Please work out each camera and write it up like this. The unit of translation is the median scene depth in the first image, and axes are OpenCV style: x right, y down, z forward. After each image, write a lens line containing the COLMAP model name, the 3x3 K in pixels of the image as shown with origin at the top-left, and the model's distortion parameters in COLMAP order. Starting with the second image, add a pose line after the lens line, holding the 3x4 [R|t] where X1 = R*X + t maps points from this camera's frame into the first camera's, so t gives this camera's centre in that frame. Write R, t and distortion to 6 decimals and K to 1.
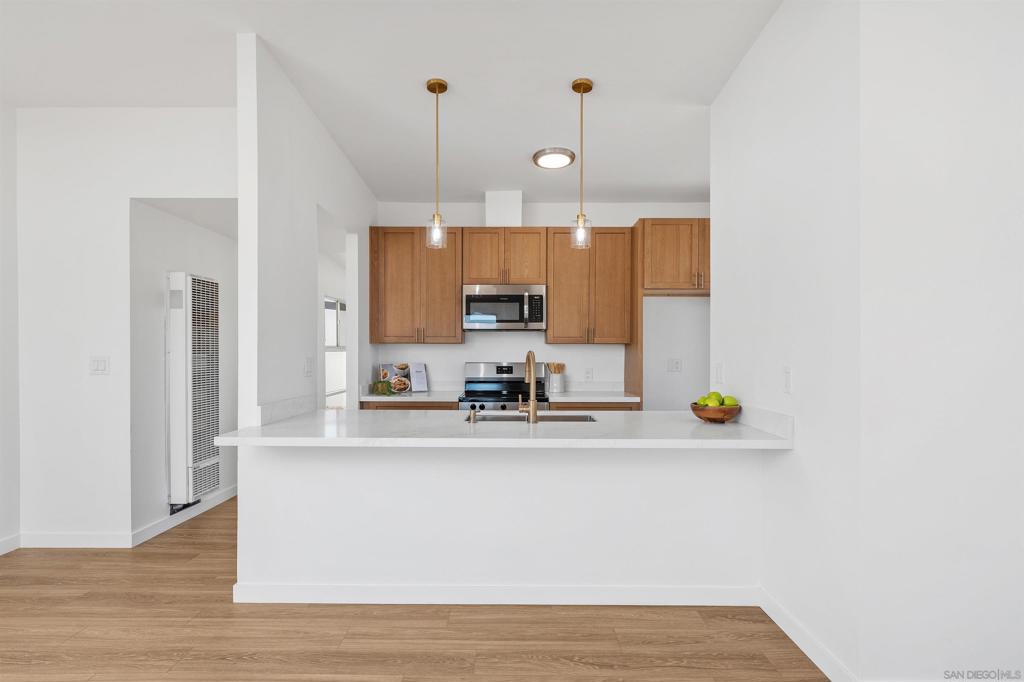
lens RADIAL K [[517.5, 0, 509.9], [0, 517.5, 354.9], [0, 0, 1]] dist [0.001735, 0.000202]
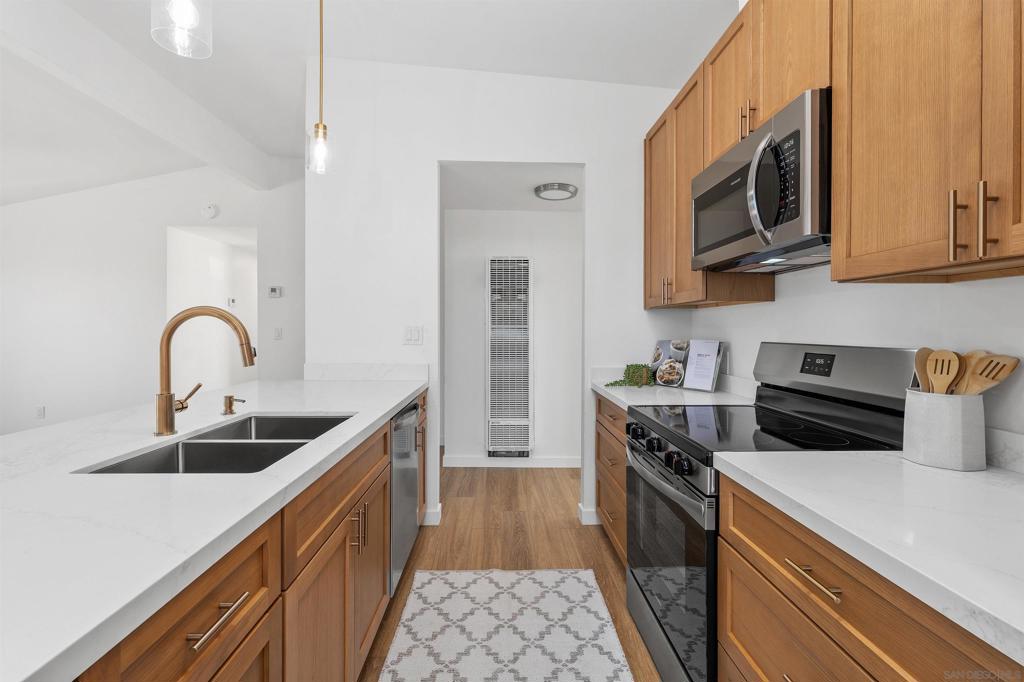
lens RADIAL K [[453.6, 0, 508.0], [0, 453.6, 338.5], [0, 0, 1]] dist [-0.000354, -0.000333]
pose [[0.021038, 0.018037, -0.999616, 0.334788], [-0.018807, 0.999667, 0.017643, 0.009225], [0.999602, 0.018428, 0.021370, 0.814222]]
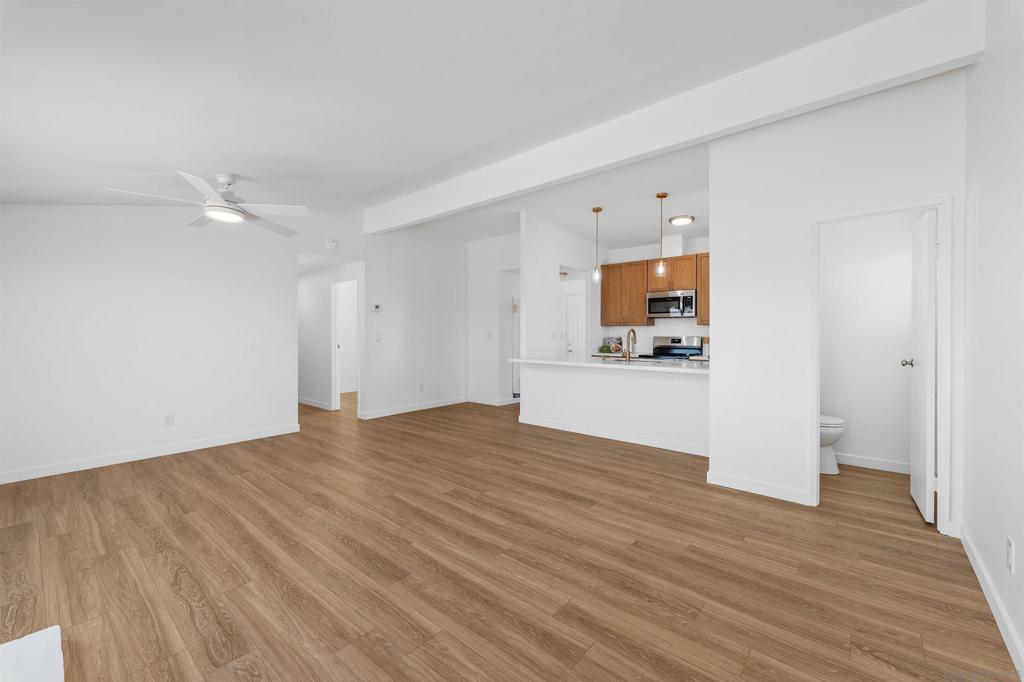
lens RADIAL K [[418.1, 0, 506.2], [0, 418.1, 334.2], [0, 0, 1]] dist [0.000367, 0.000010]
pose [[0.750460, 0.003525, -0.660907, 0.494781], [-0.008750, 0.999951, -0.004603, 0.018141], [0.660858, 0.009237, 0.750454, -0.395287]]
